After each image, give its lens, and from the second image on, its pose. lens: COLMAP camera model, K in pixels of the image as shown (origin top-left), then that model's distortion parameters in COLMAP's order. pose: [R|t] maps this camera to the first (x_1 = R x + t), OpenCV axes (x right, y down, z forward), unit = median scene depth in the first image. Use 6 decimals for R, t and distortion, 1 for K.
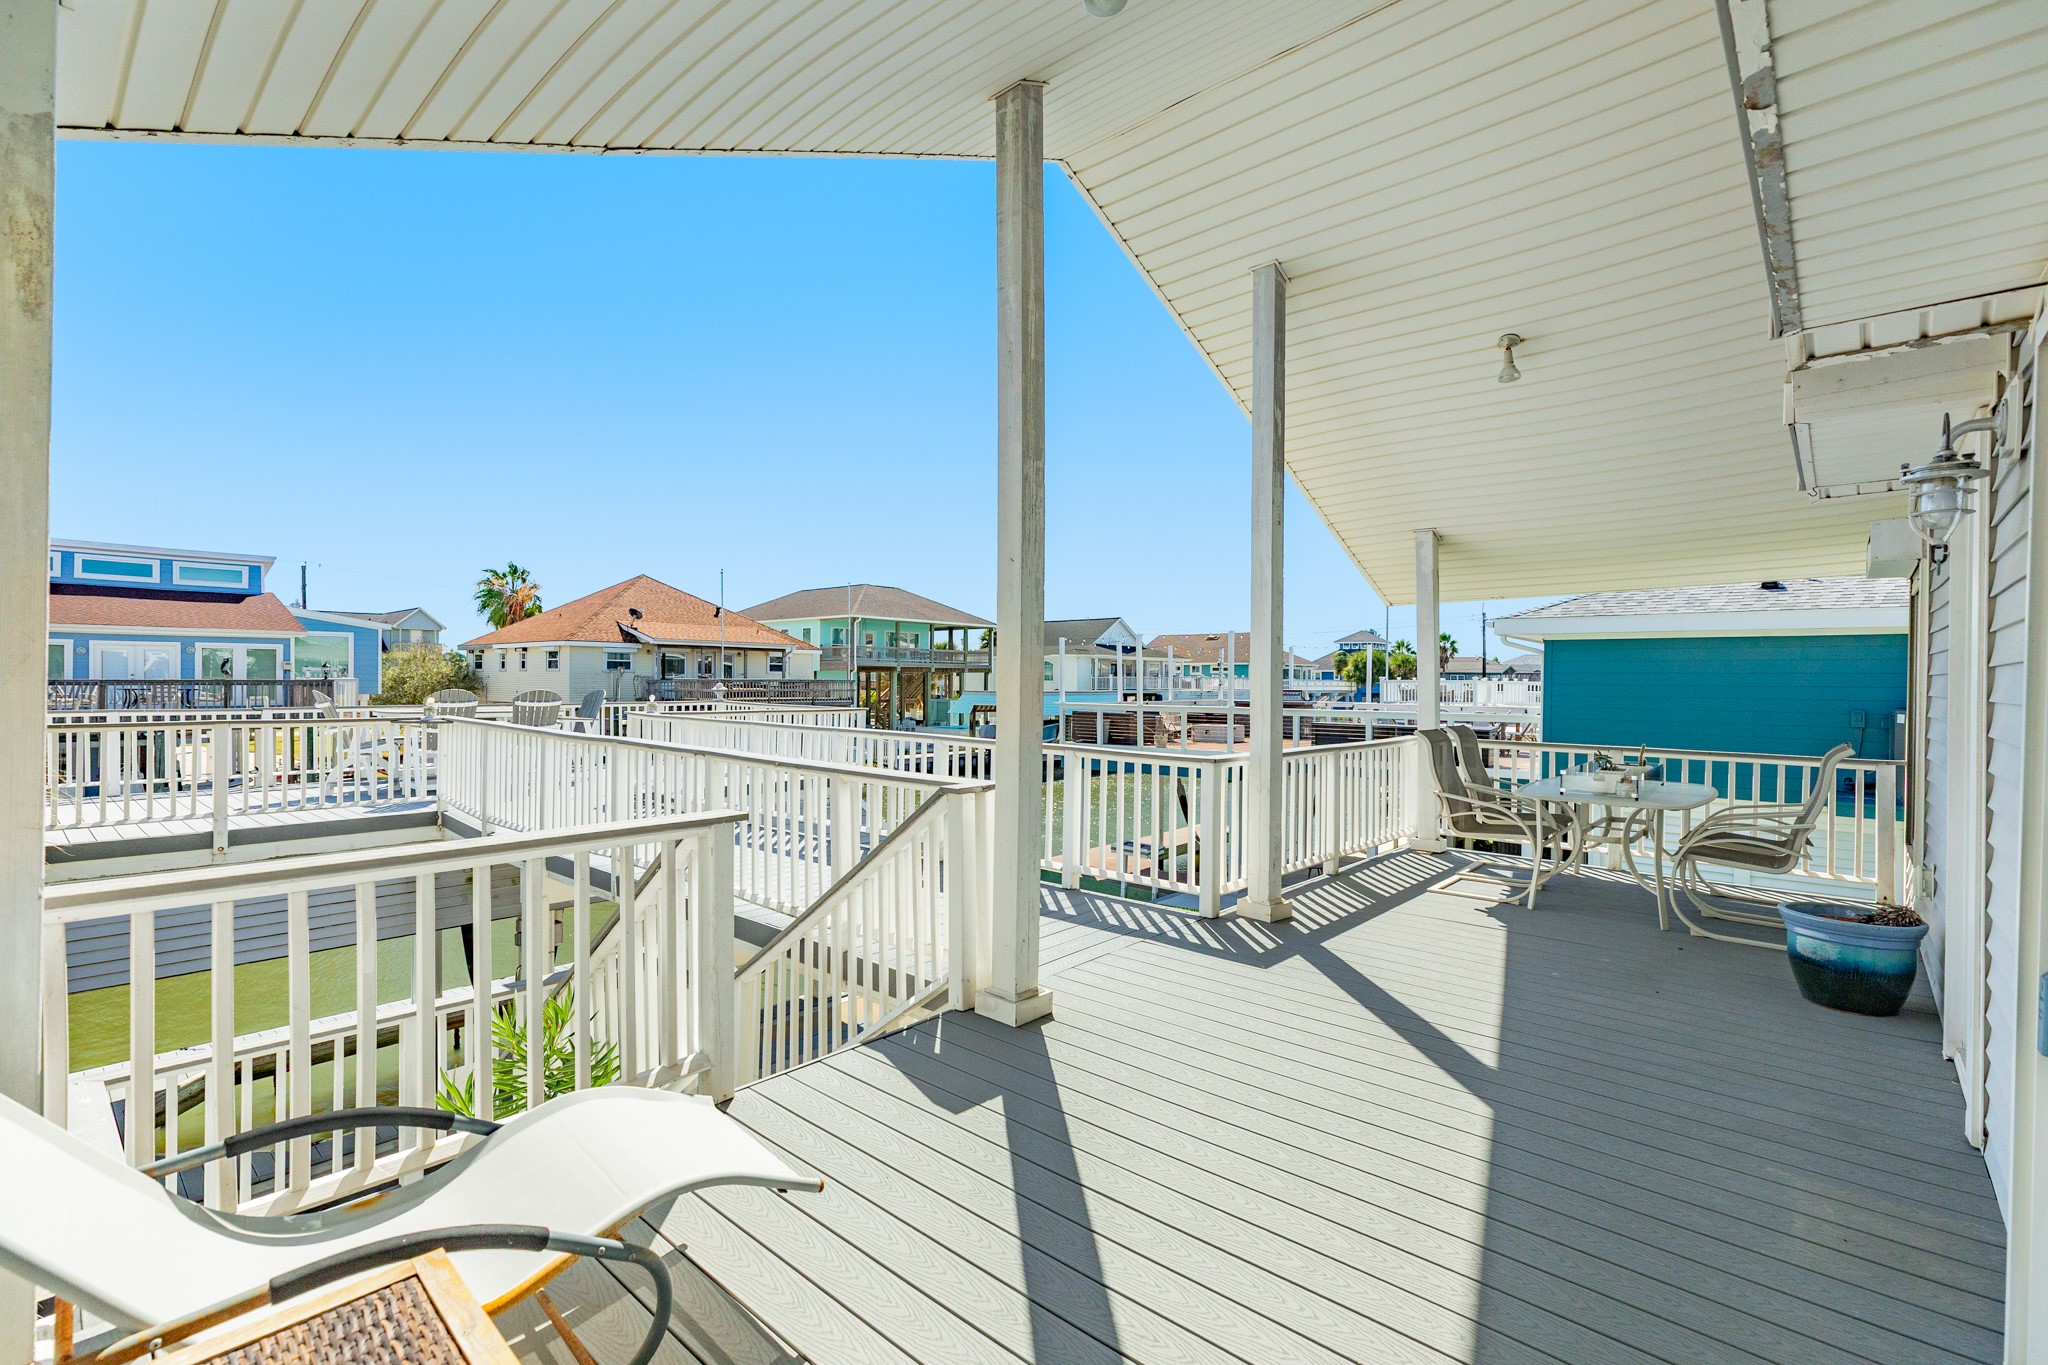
lens RADIAL K [[916.2, 0, 1026.8], [0, 916.2, 685.6], [0, 0, 1]] dist [0.003118, 0.000235]
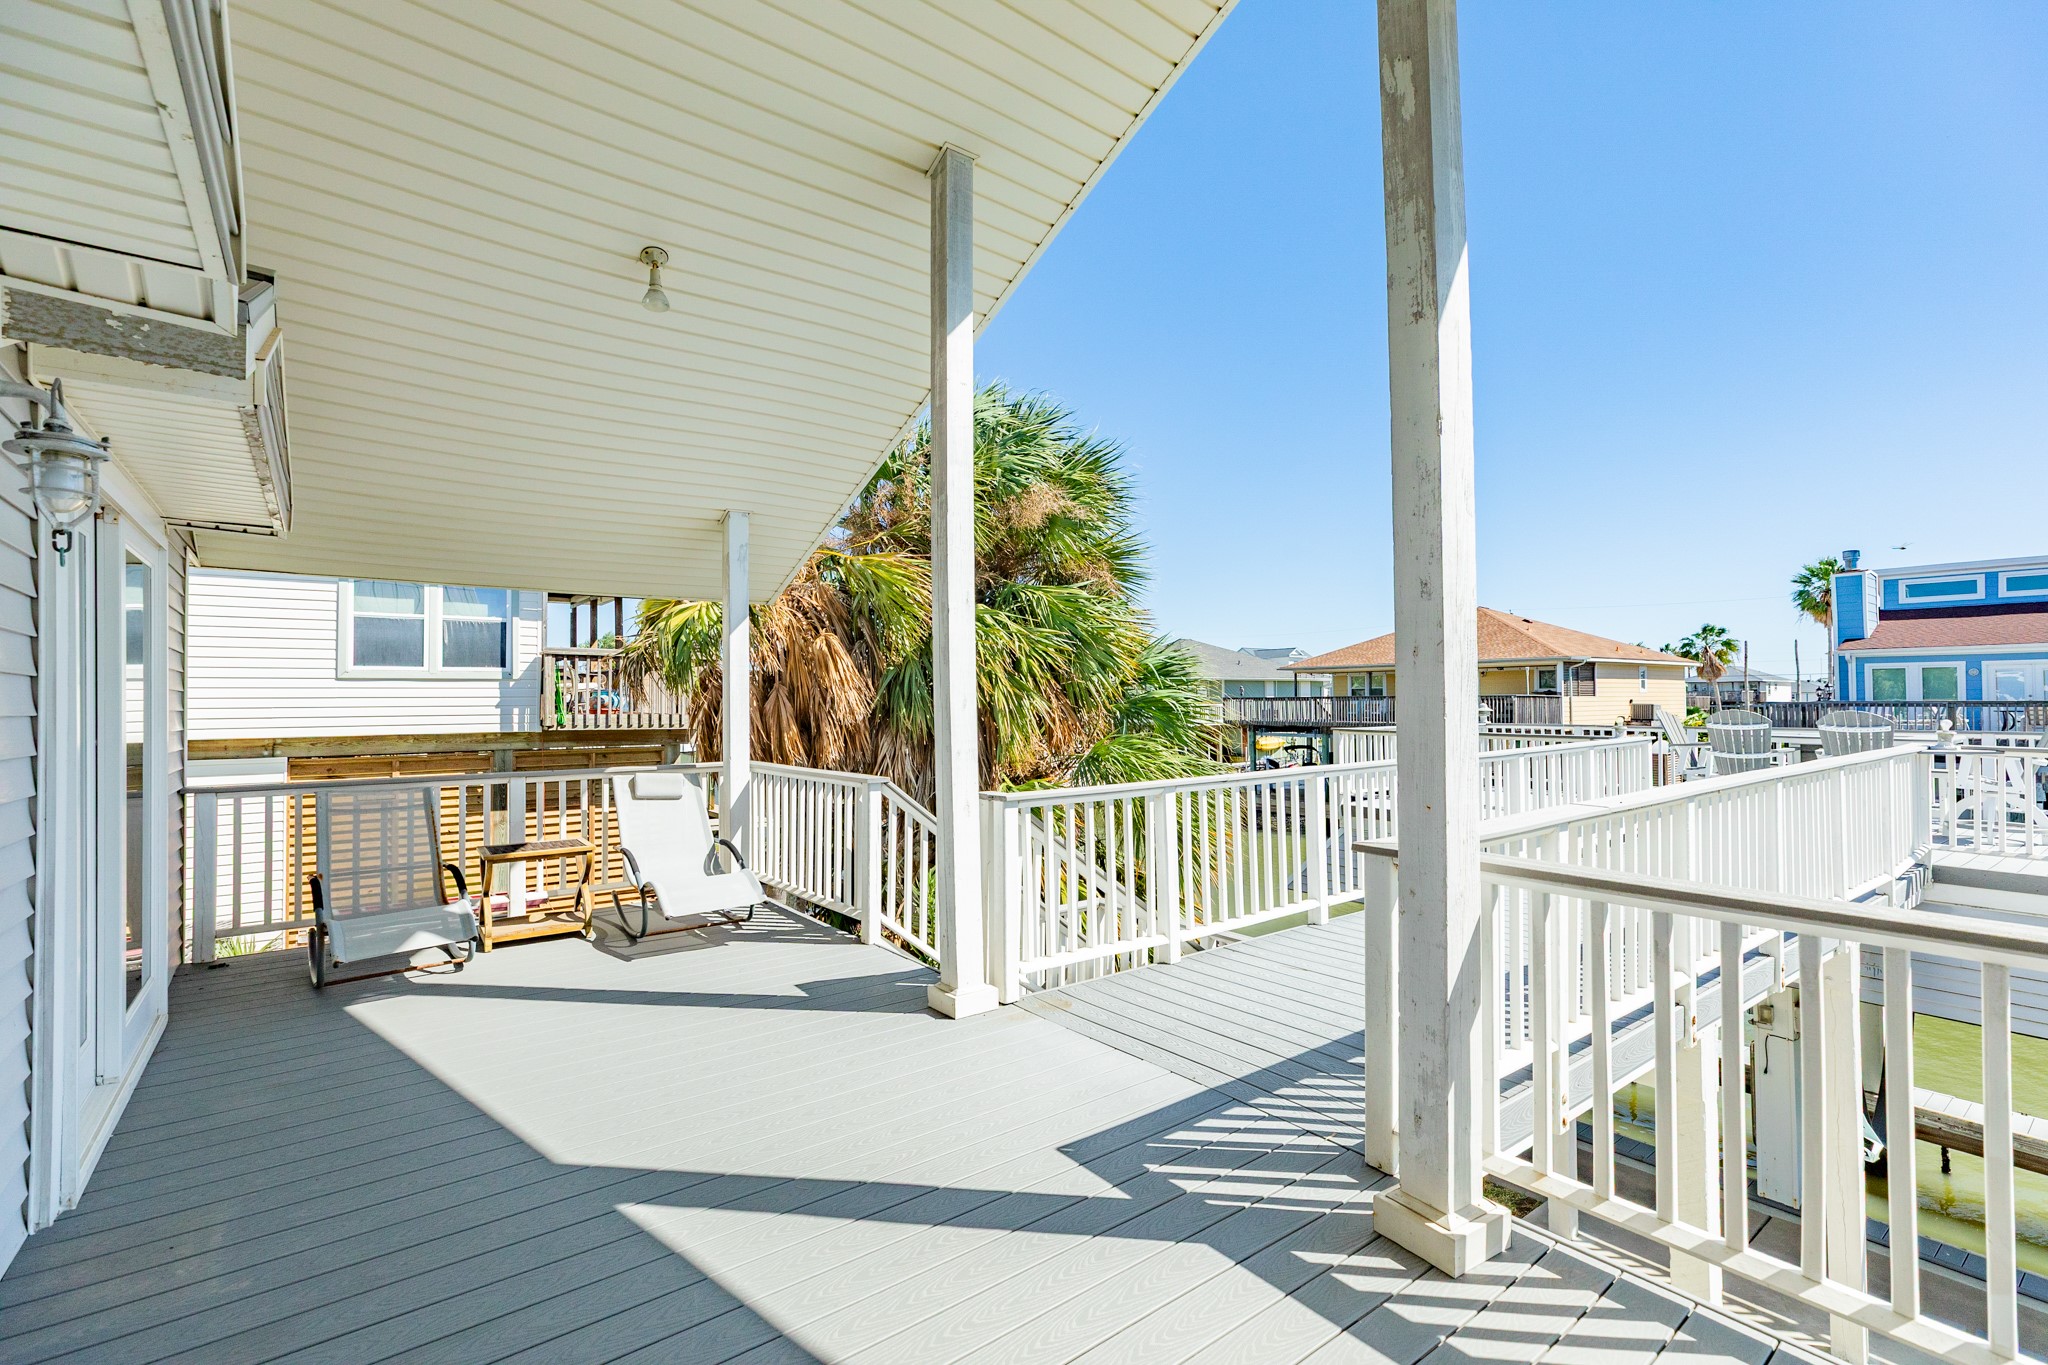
lens RADIAL K [[916.2, 0, 1018.8], [0, 916.2, 692.0], [0, 0, 1]] dist [0.003118, 0.000235]
pose [[-0.197066, -0.014827, -0.980278, 0.126334], [-0.002313, 0.999890, -0.014658, 0.000516], [0.980388, -0.000621, -0.197078, 0.156262]]
